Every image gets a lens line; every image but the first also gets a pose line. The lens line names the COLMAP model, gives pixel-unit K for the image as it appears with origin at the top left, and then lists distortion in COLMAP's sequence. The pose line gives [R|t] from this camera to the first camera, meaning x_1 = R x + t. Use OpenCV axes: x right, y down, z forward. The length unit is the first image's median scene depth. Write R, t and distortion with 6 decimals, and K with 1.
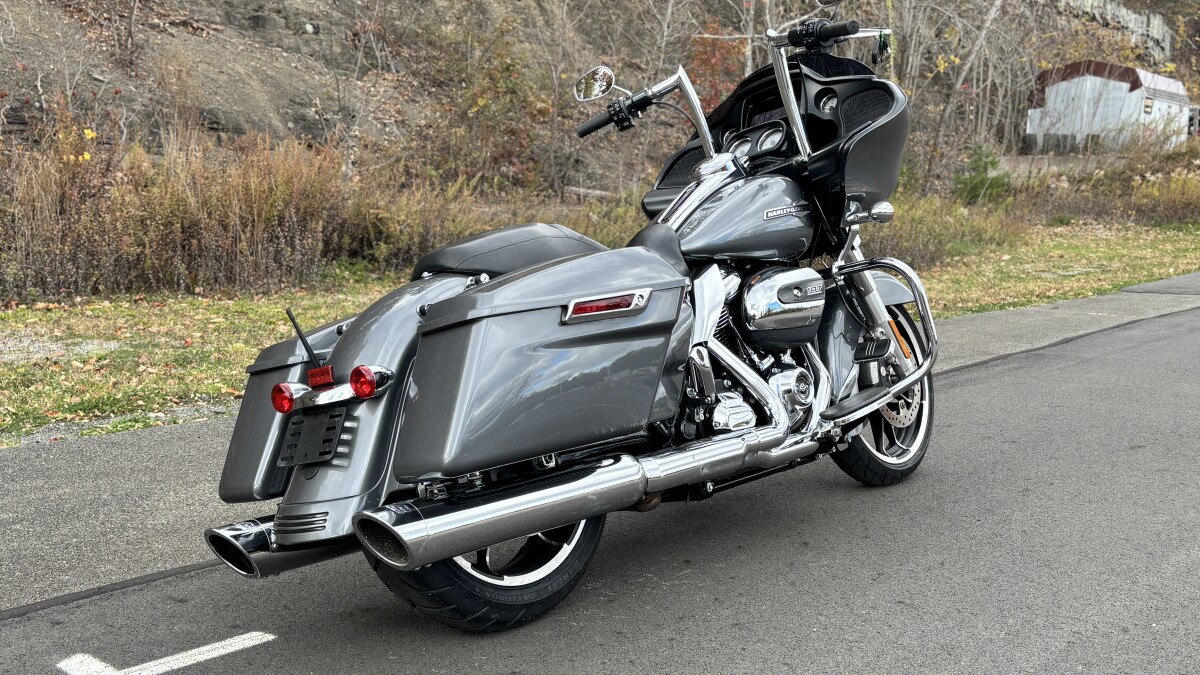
lens RADIAL K [[1245.8, 0, 600.0], [0, 1245.8, 337.5], [0, 0, 1]] dist [0.230714, -0.671758]
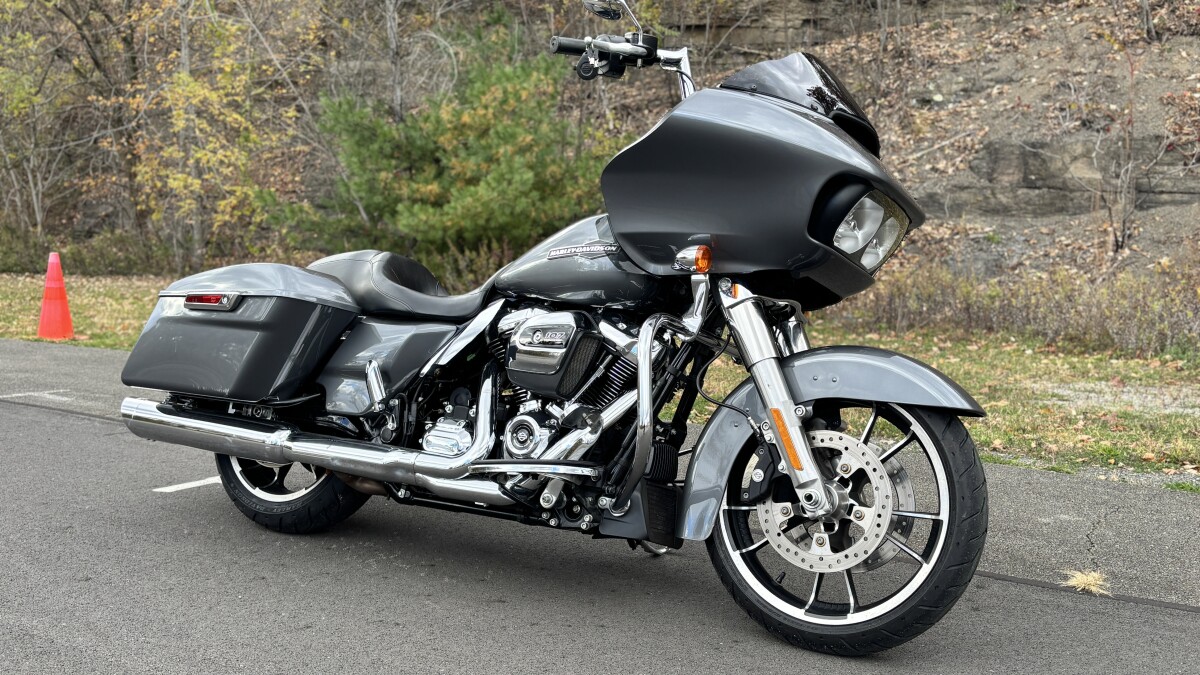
lens RADIAL K [[1172.9, 0, 602.3], [0, 1172.9, 346.9], [0, 0, 1]] dist [0.154053, -0.430323]
pose [[0.137459, 0.091886, -0.986236, 0.911088], [-0.142560, 0.987157, 0.072102, -0.087198], [0.980195, 0.130686, 0.148793, 0.816493]]
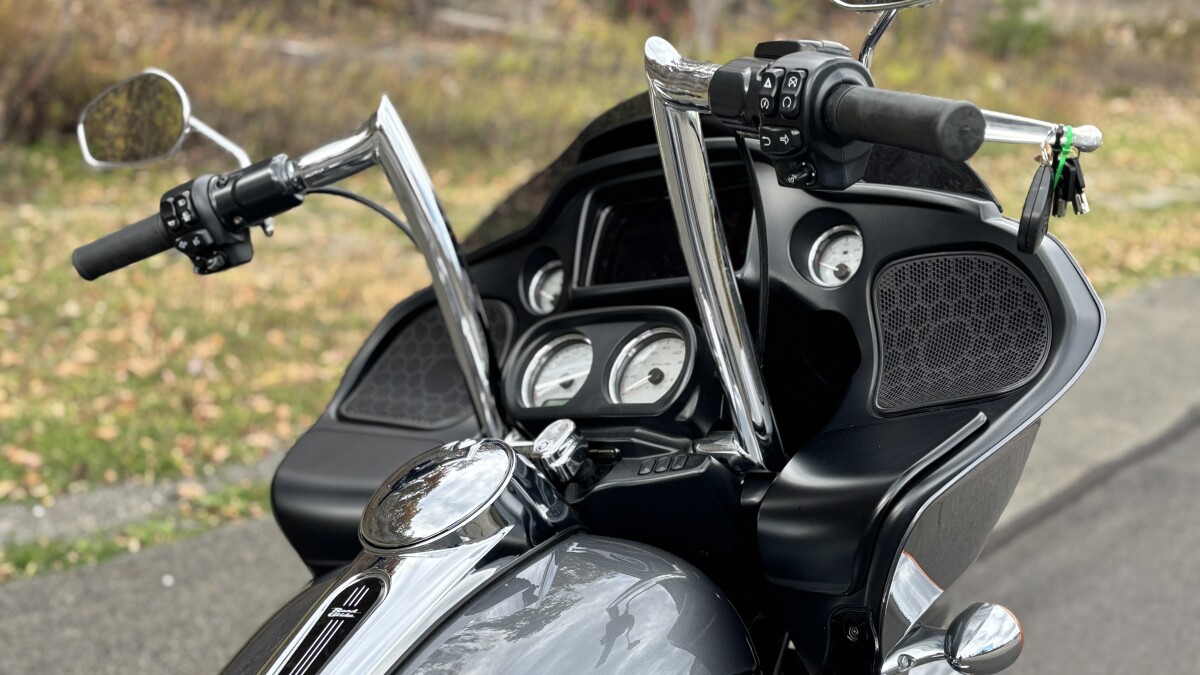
lens RADIAL K [[1575.3, 0, 600.0], [0, 1575.3, 337.5], [0, 0, 1]] dist [0.305189, -1.018866]
pose [[0.997228, 0.039932, 0.062782, 0.096572], [-0.046098, 0.993913, 0.100059, -0.201161], [-0.058404, -0.102675, 0.992999, 0.596565]]
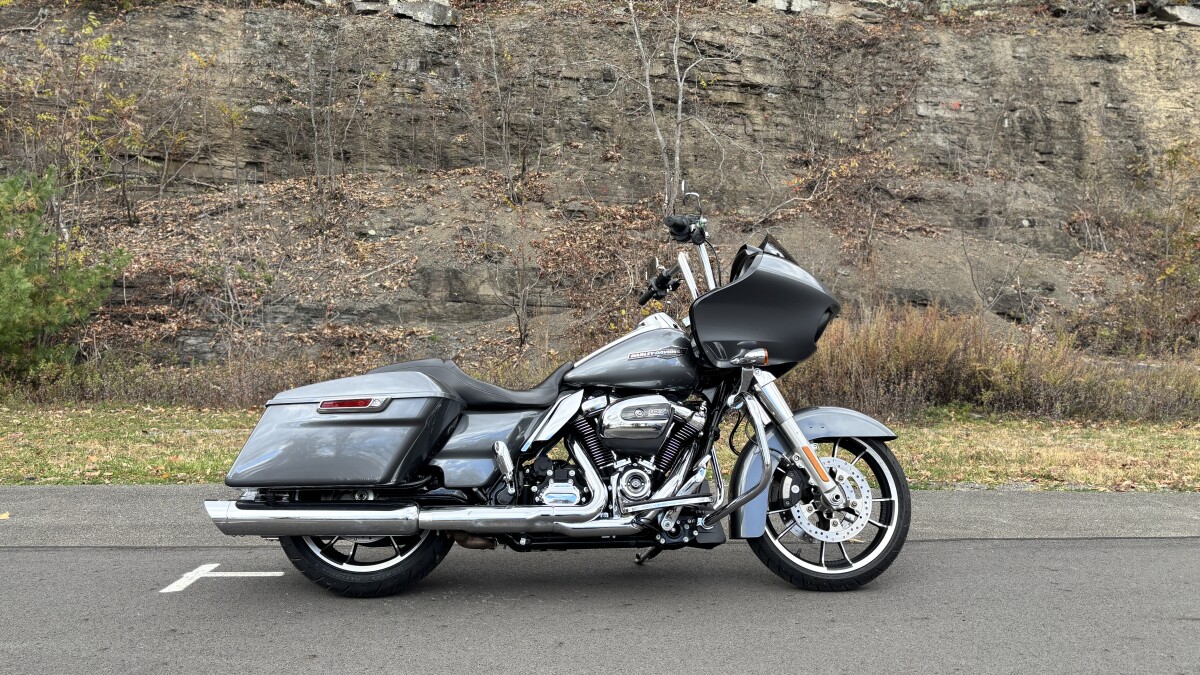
lens RADIAL K [[954.7, 0, 600.0], [0, 954.7, 337.5], [0, 0, 1]] dist [0.053908, -0.009723]
pose [[0.701345, -0.005547, -0.712801, 0.766374], [-0.087440, 0.991748, -0.093753, -0.014858], [0.707439, 0.128080, 0.695072, 0.214450]]
